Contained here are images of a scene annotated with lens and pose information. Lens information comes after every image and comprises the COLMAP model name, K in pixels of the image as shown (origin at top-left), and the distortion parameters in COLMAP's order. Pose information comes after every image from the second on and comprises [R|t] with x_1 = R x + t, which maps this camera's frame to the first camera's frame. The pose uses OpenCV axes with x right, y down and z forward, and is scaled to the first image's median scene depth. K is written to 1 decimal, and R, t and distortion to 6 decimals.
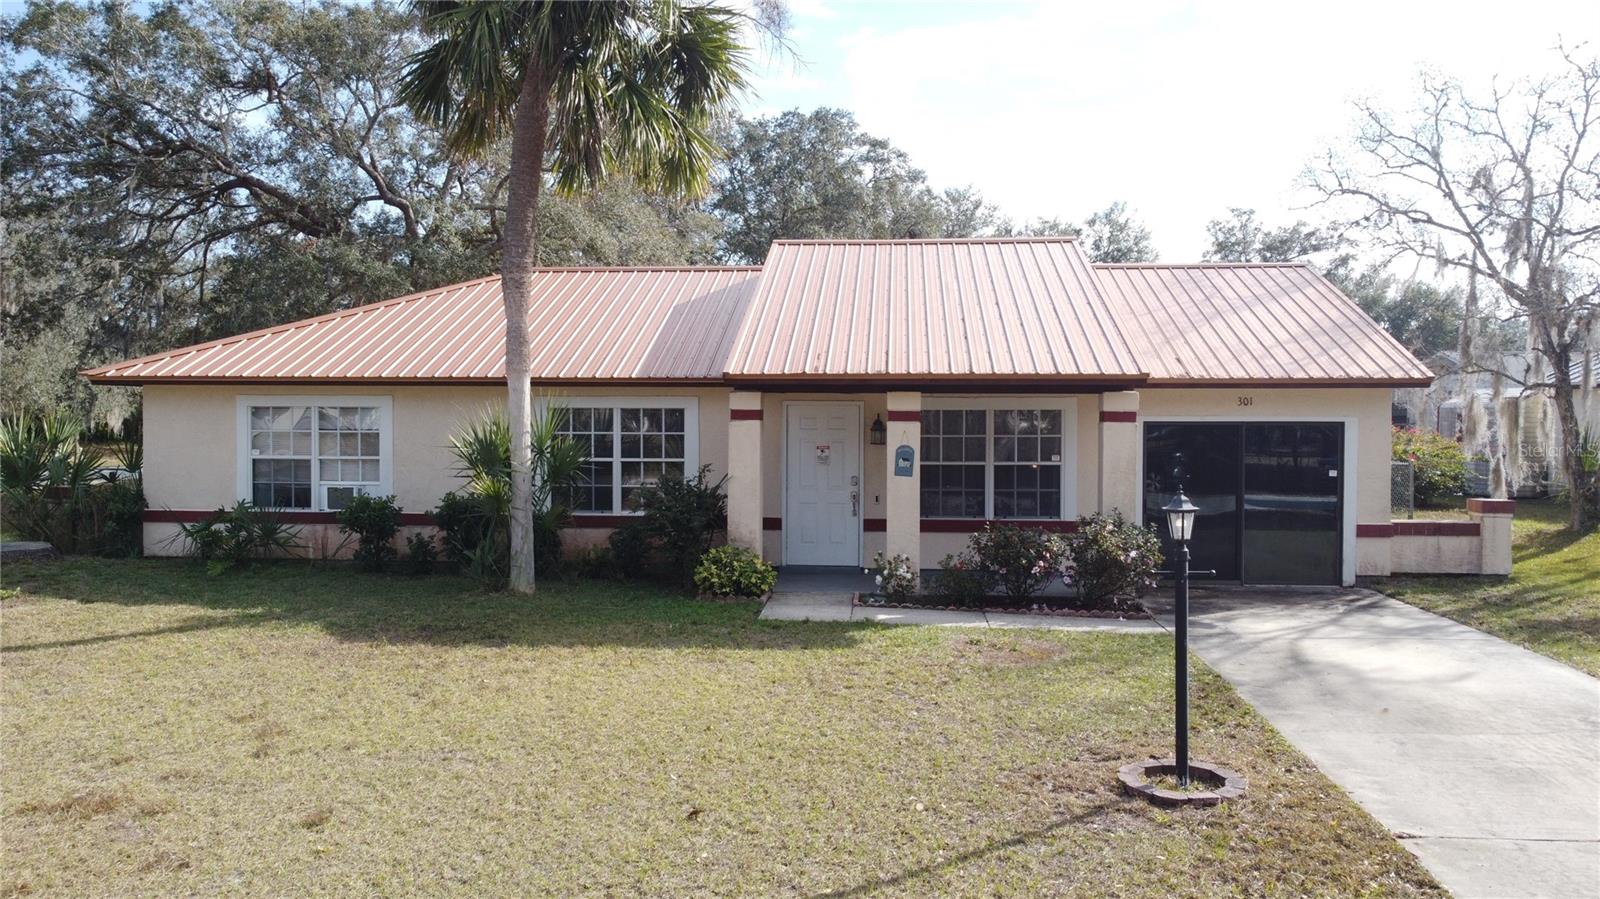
lens RADIAL K [[1124.7, 0, 796.0], [0, 1124.7, 453.7], [0, 0, 1]] dist [-0.012138, -0.003173]
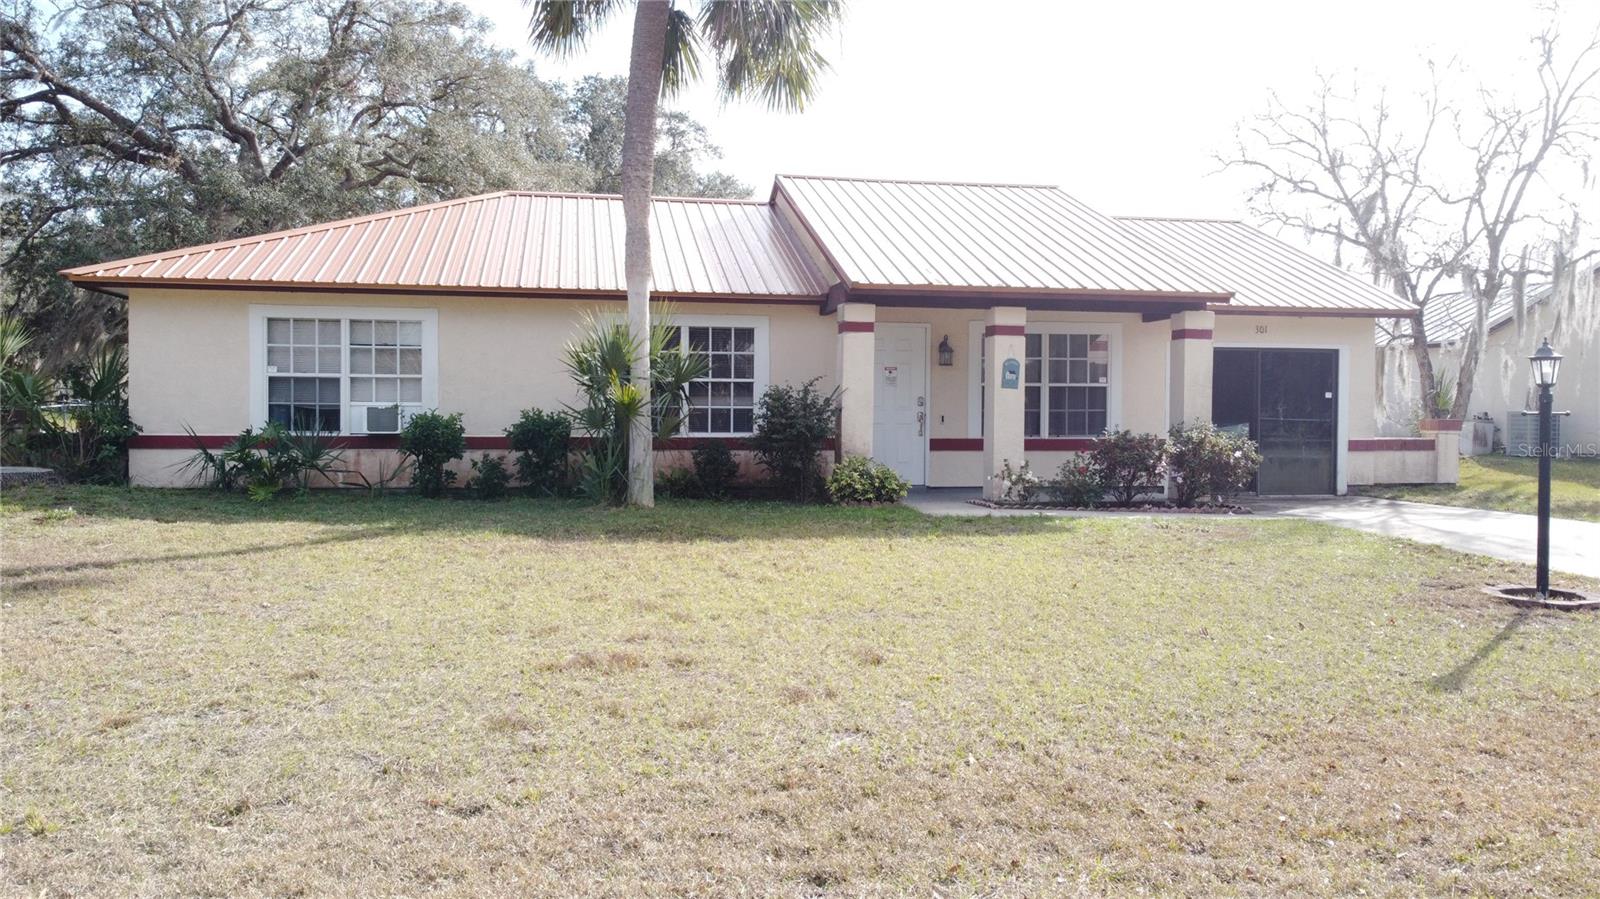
lens RADIAL K [[1124.7, 0, 795.1], [0, 1124.7, 442.6], [0, 0, 1]] dist [-0.012138, -0.003173]
pose [[0.969285, -0.004844, 0.245891, -0.313783], [0.004918, 0.999988, 0.000311, 0.061428], [-0.245890, 0.000908, 0.969297, 0.038526]]
